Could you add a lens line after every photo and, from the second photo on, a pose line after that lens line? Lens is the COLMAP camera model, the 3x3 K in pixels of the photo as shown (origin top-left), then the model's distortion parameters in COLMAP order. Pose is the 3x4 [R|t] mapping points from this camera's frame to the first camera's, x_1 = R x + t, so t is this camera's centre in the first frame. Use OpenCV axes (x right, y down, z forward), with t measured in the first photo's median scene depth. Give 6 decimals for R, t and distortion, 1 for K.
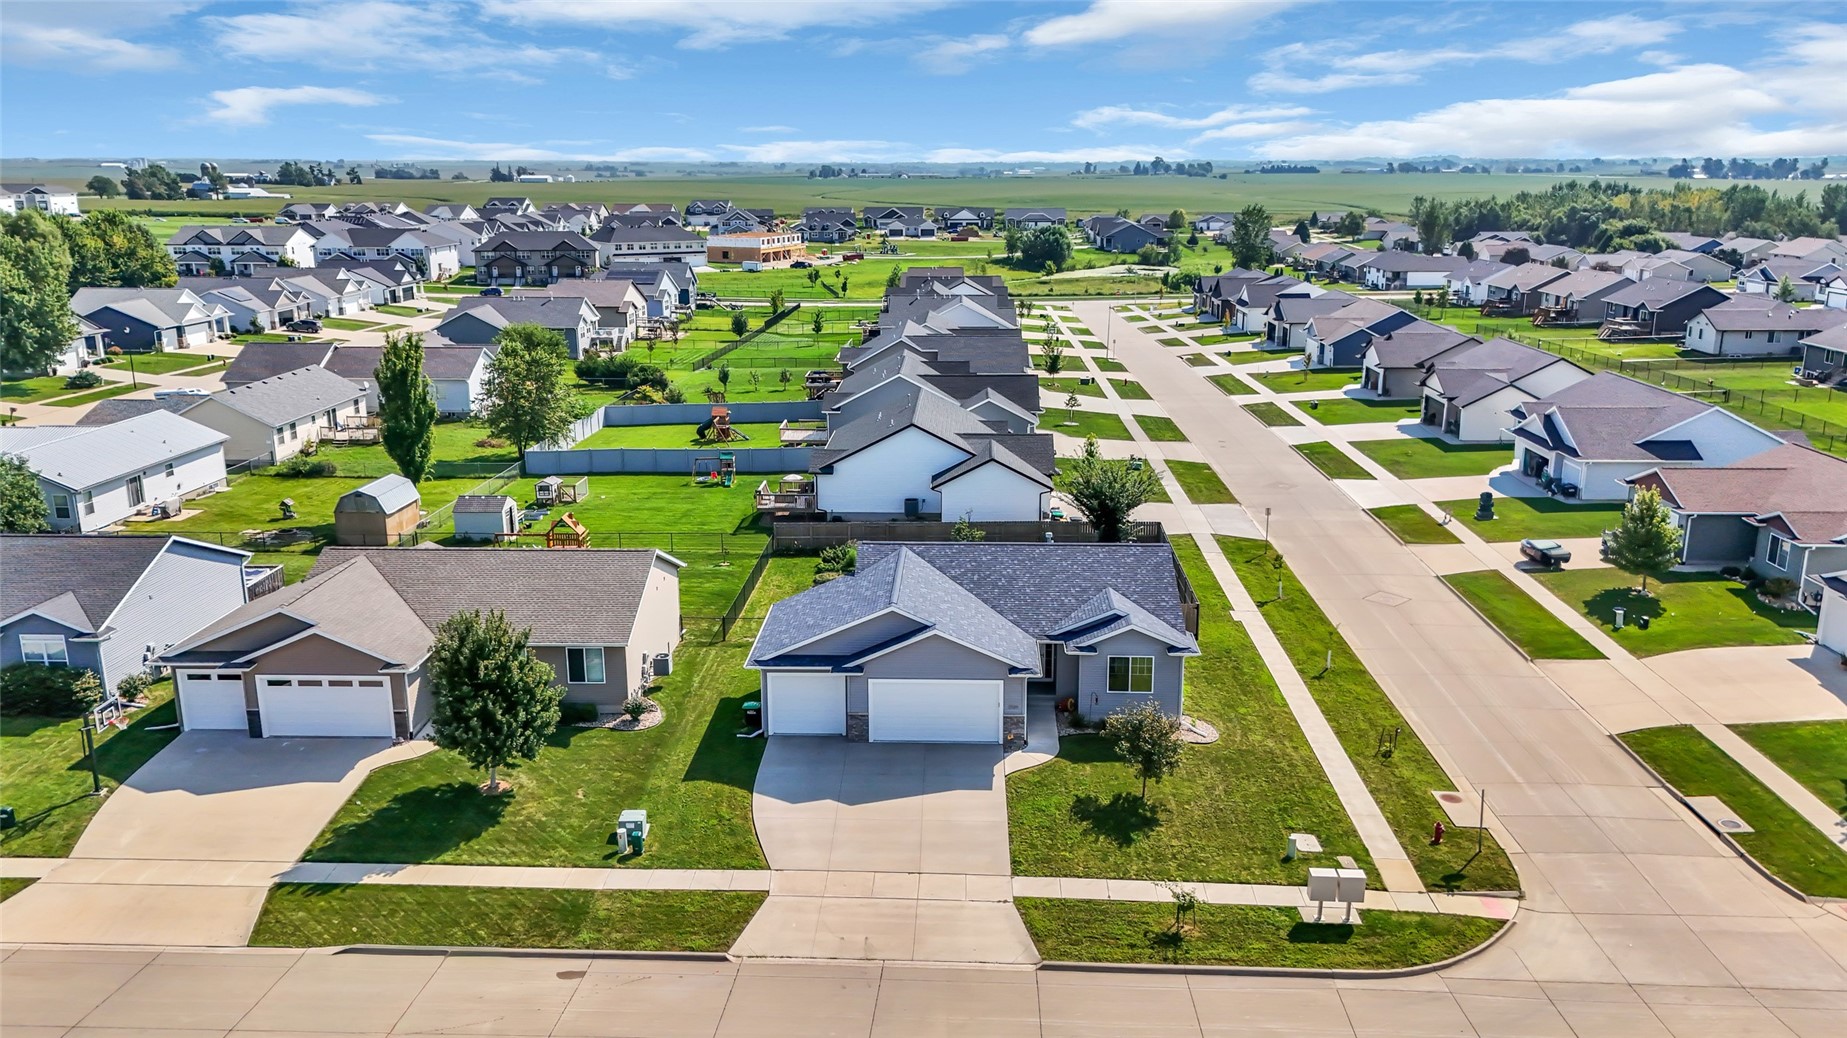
lens RADIAL K [[1349.9, 0, 923.5], [0, 1349.9, 519.0], [0, 0, 1]] dist [0.076502, -0.082209]
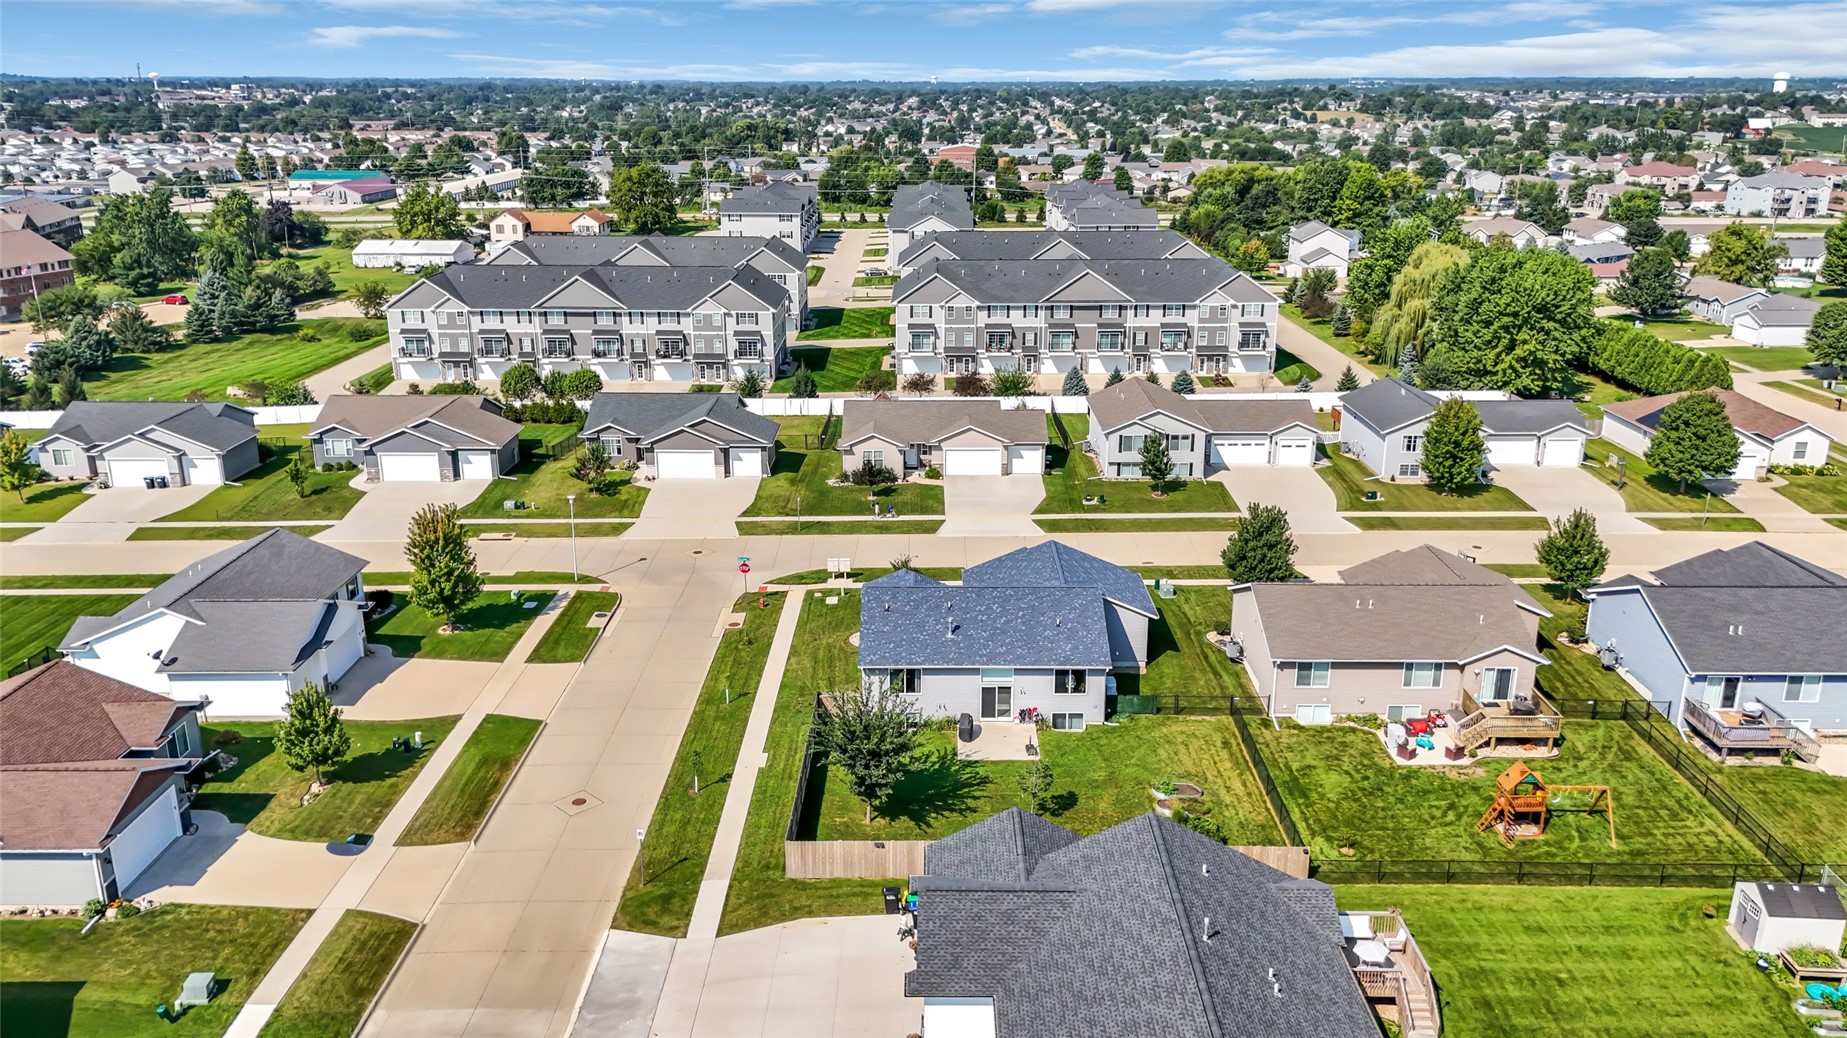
lens RADIAL K [[1349.9, 0, 923.5], [0, 1349.9, 519.0], [0, 0, 1]] dist [0.076502, -0.082209]
pose [[-0.999240, 0.018192, -0.034485, 0.113861], [-0.002970, 0.846397, 0.532544, -0.493581], [0.038876, 0.532242, -0.845699, 1.403460]]
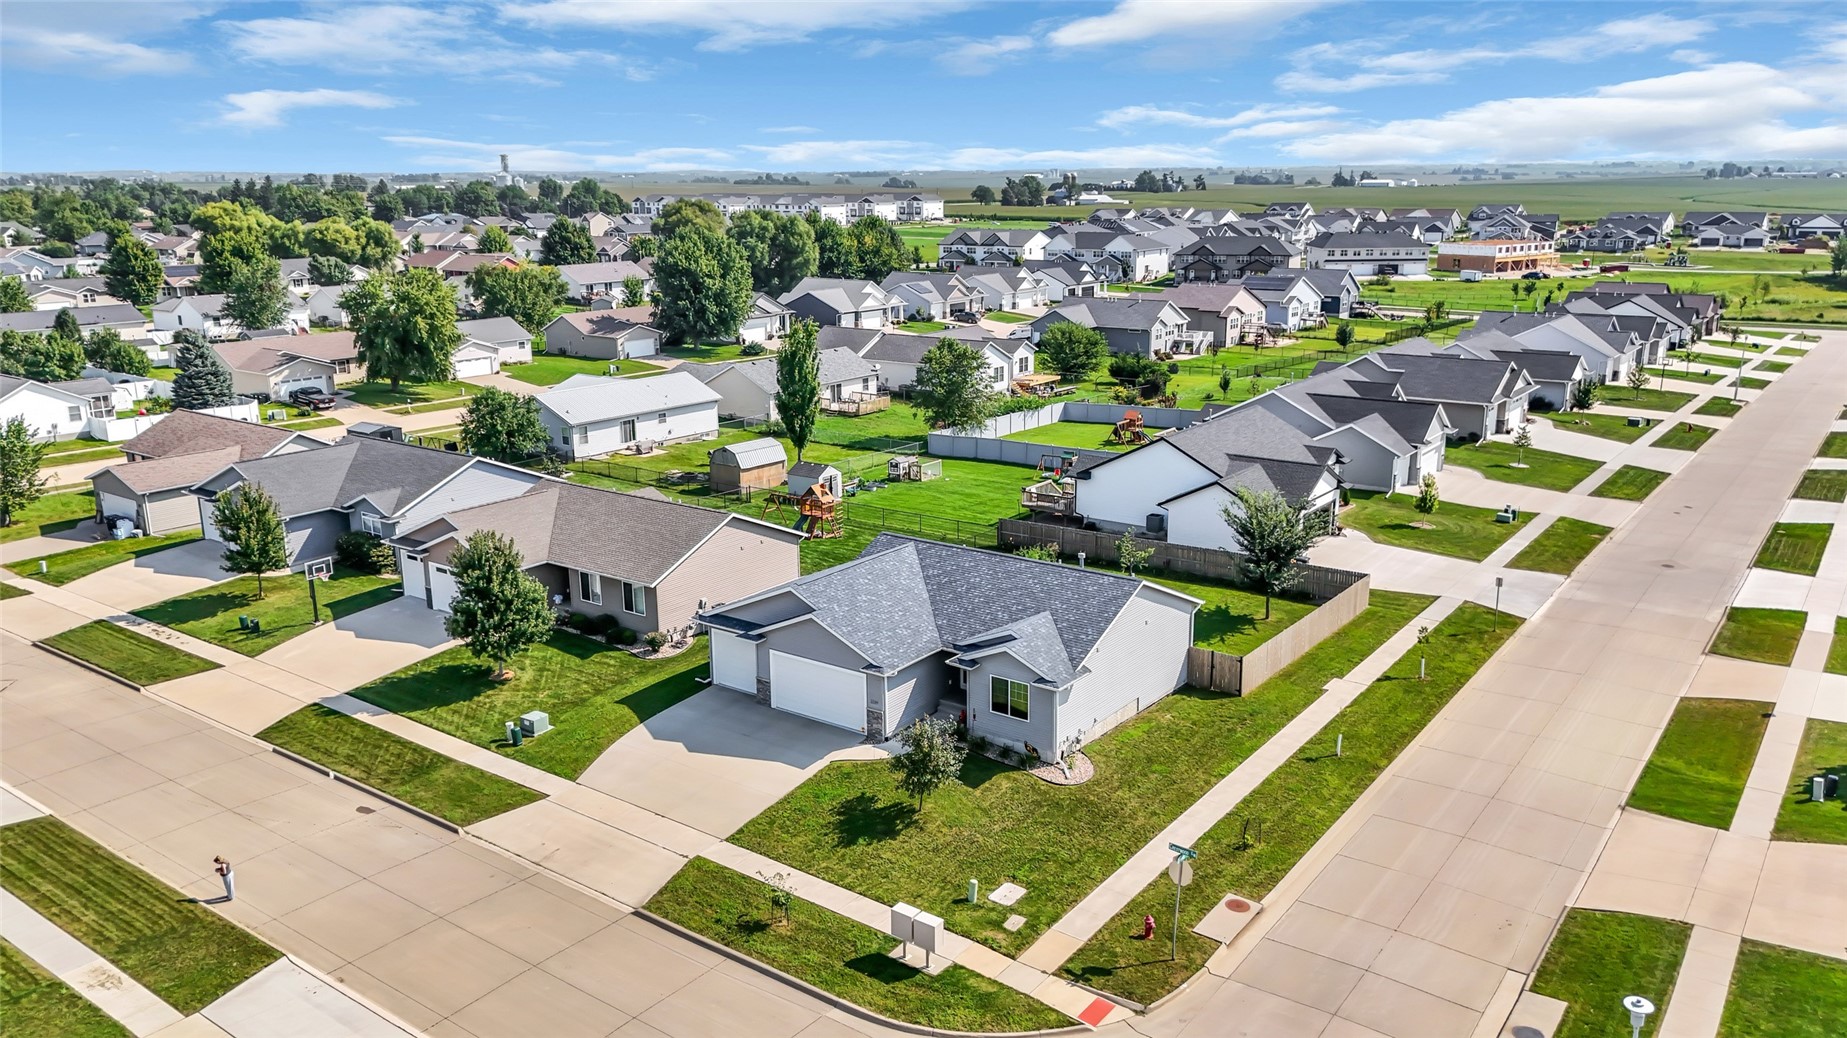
lens RADIAL K [[1349.9, 0, 923.5], [0, 1349.9, 519.0], [0, 0, 1]] dist [0.076502, -0.082209]
pose [[0.827086, 0.133306, -0.546039, 0.380472], [-0.135146, 0.990134, 0.037019, -0.024610], [0.545587, 0.043177, 0.836942, 0.092327]]
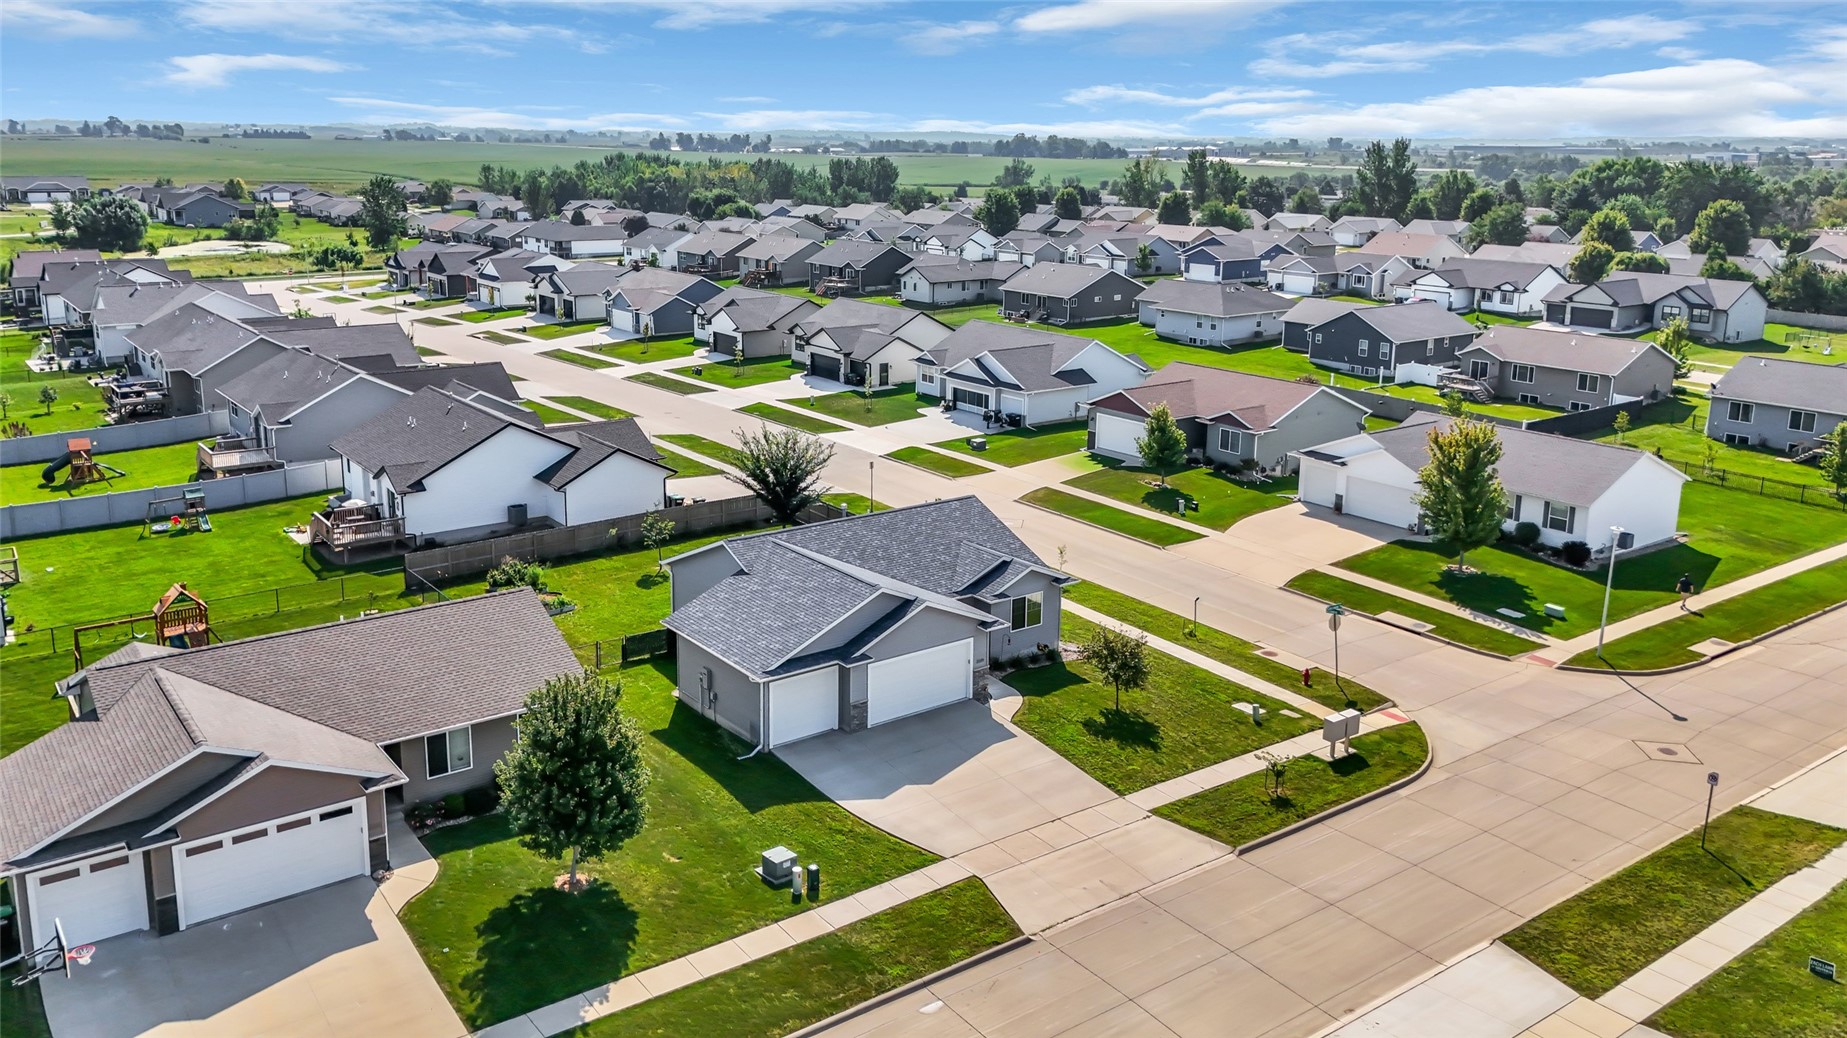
lens RADIAL K [[1381.6, 0, 882.6], [0, 1381.6, 500.0], [0, 0, 1]] dist [0.078705, -0.087813]
pose [[0.787544, -0.147220, 0.598416, -0.369309], [0.145024, 0.988049, 0.052217, -0.031086], [-0.598951, 0.045662, 0.799482, 0.105390]]
